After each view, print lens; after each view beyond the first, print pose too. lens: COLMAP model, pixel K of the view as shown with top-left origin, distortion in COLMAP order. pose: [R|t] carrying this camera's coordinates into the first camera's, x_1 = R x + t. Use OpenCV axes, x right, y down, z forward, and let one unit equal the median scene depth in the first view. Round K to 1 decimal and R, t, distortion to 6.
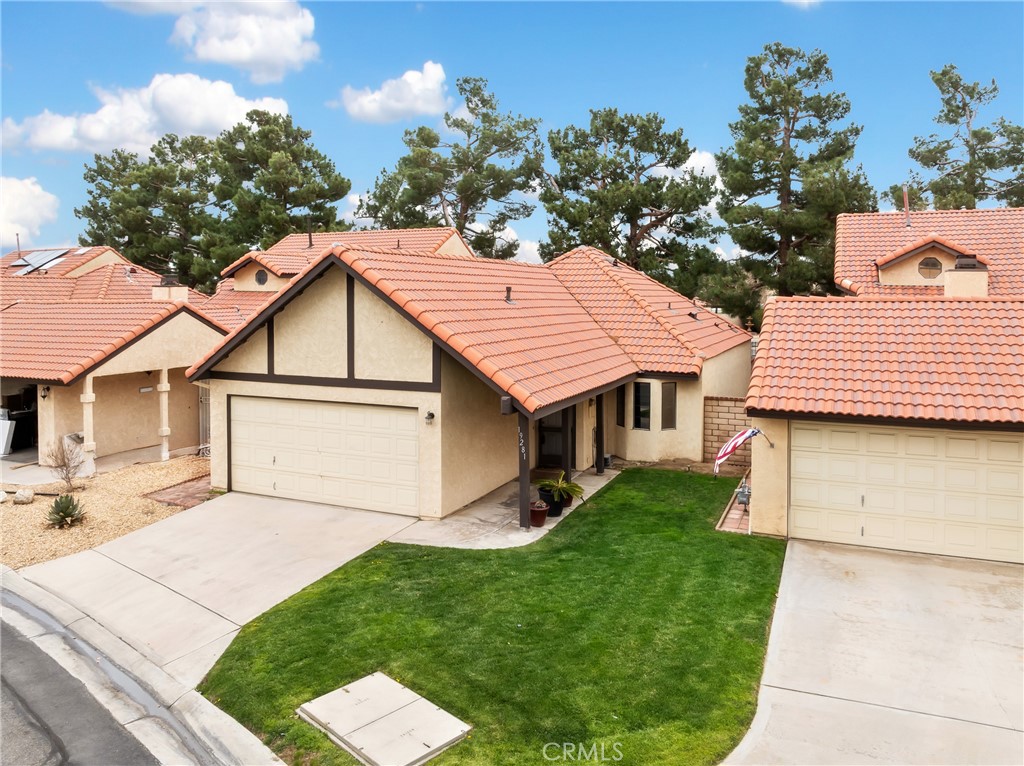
lens RADIAL K [[731.0, 0, 508.0], [0, 731.0, 381.1], [0, 0, 1]] dist [-0.058278, 0.026242]
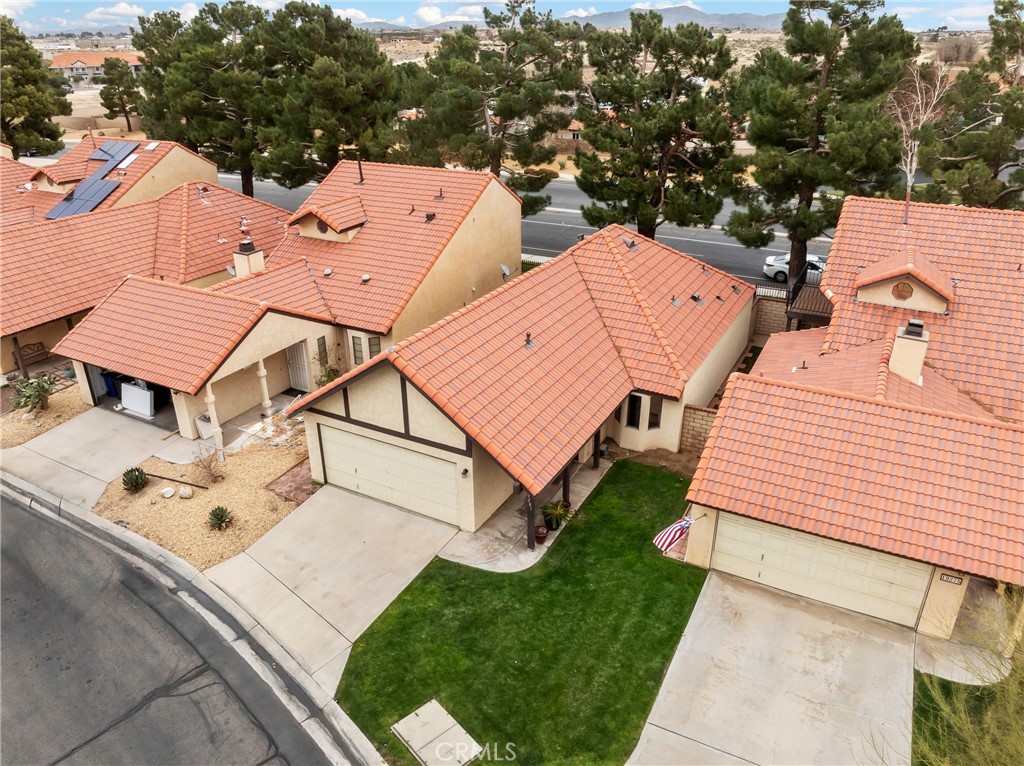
lens RADIAL K [[731.0, 0, 514.7], [0, 731.0, 380.7], [0, 0, 1]] dist [-0.058278, 0.026242]
pose [[0.997371, 0.028655, -0.066551, 0.080378], [0.000479, 0.915852, 0.401516, -0.712117], [0.072457, -0.400493, 0.913431, -0.210941]]
